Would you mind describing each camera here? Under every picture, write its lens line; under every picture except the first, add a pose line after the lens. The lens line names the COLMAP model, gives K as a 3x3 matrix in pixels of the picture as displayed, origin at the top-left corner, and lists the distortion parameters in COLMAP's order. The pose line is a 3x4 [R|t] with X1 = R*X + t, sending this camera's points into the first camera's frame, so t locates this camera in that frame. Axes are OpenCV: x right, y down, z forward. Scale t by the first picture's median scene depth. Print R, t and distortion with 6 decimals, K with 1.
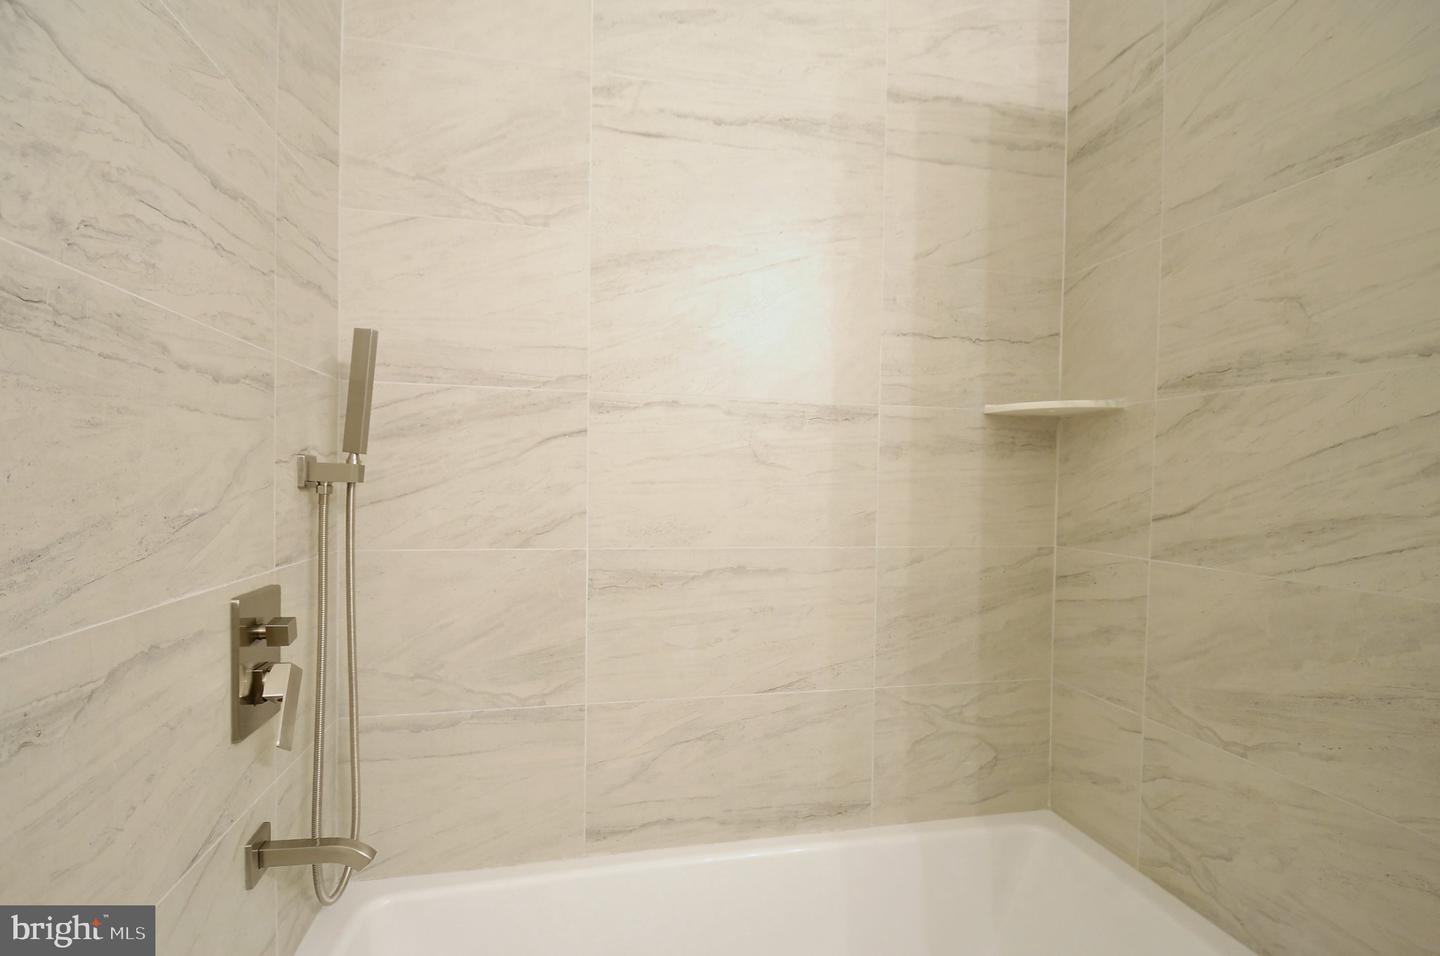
lens RADIAL K [[642.0, 0, 727.9], [0, 642.0, 500.7], [0, 0, 1]] dist [0.016512, -0.020099]
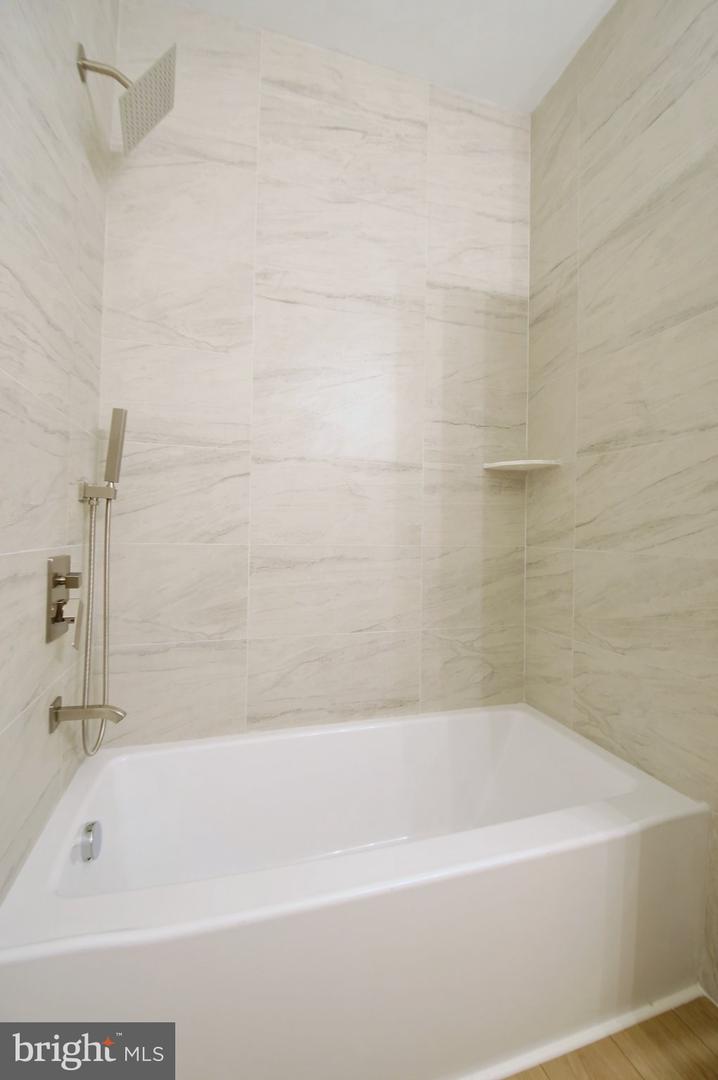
lens RADIAL K [[468.5, 0, 359.0], [0, 468.5, 540.0], [0, 0, 1]] dist [0.016946, -0.022400]
pose [[0.997494, 0.002668, 0.070705, -0.022238], [0.000185, 0.999187, -0.040313, 0.113718], [-0.070755, 0.040225, 0.996682, -0.230613]]
